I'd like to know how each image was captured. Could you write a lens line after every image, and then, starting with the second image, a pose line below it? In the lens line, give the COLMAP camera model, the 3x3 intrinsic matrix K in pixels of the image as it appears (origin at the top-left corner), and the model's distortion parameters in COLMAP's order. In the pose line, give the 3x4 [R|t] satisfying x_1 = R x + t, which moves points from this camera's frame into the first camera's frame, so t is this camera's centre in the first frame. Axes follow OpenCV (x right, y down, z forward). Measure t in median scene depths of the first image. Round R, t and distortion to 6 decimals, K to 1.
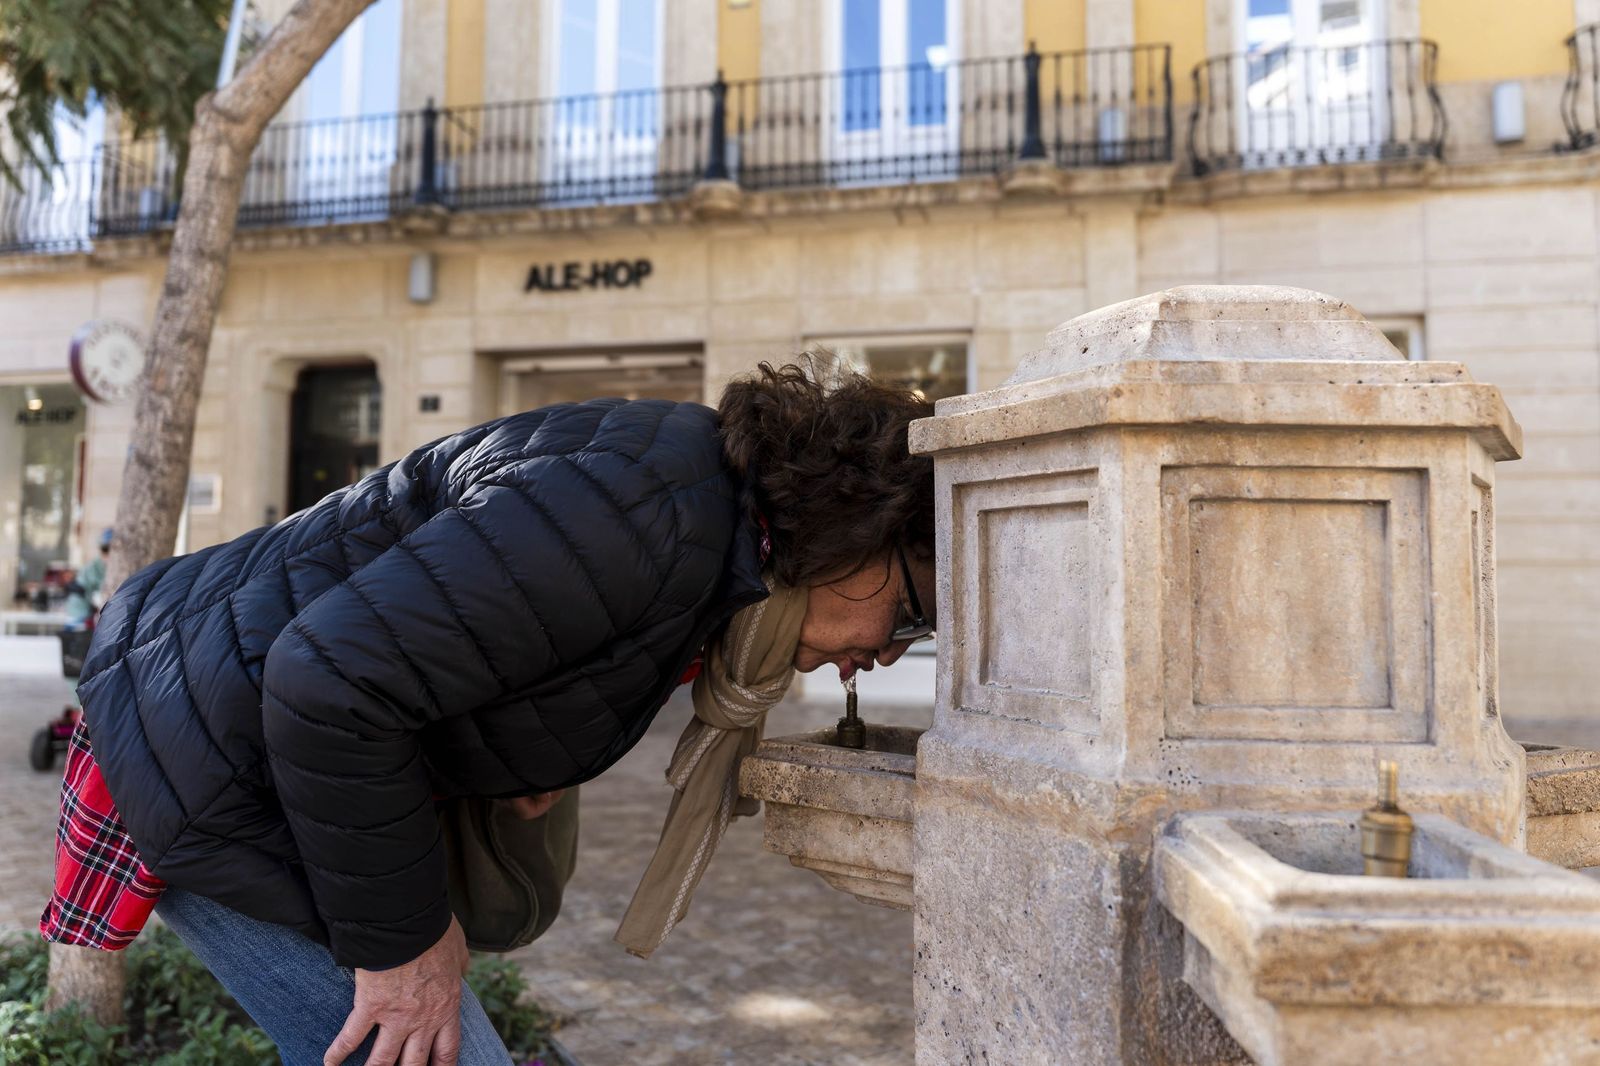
lens RADIAL K [[1205.9, 0, 808.7], [0, 1205.9, 474.8], [0, 0, 1]] dist [-0.007647, -0.008037]
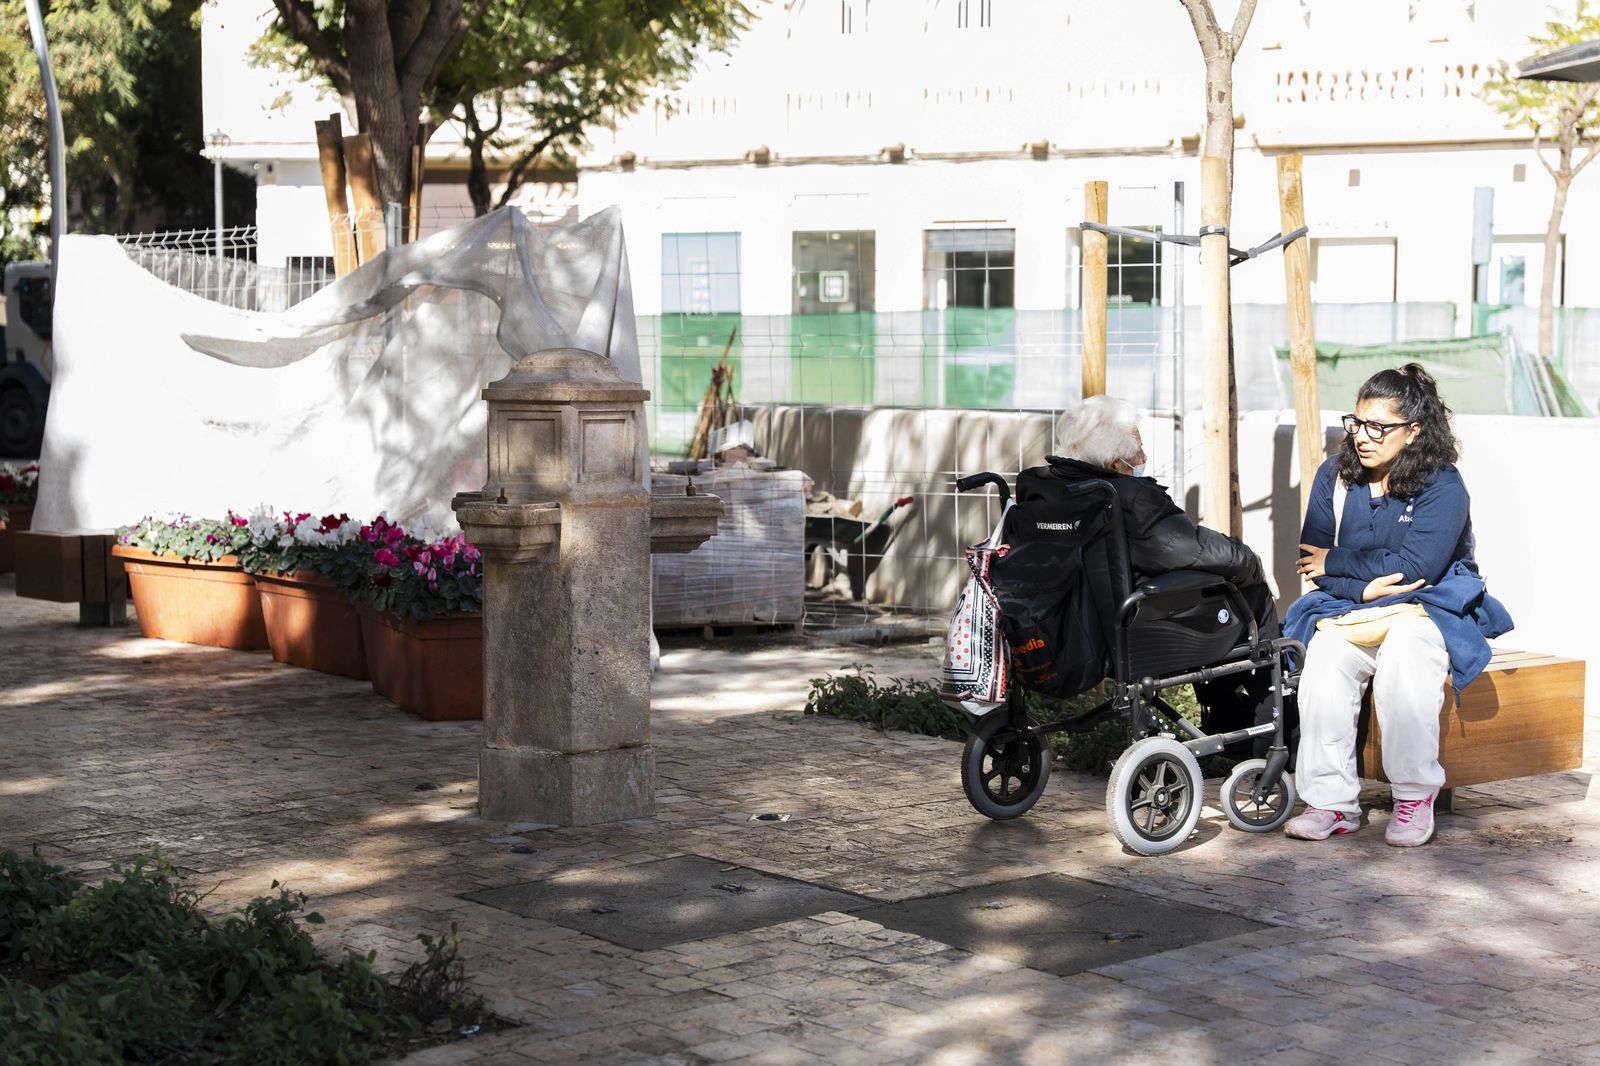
lens RADIAL K [[2493.5, 0, 800.0], [0, 2493.5, 533.0], [0, 0, 1]] dist [-0.009181, -0.037406]
pose [[-0.208253, -0.072044, 0.975418, -0.643928], [-0.089824, 0.994478, 0.054274, -0.008219], [-0.973942, -0.076313, -0.213574, 0.183609]]
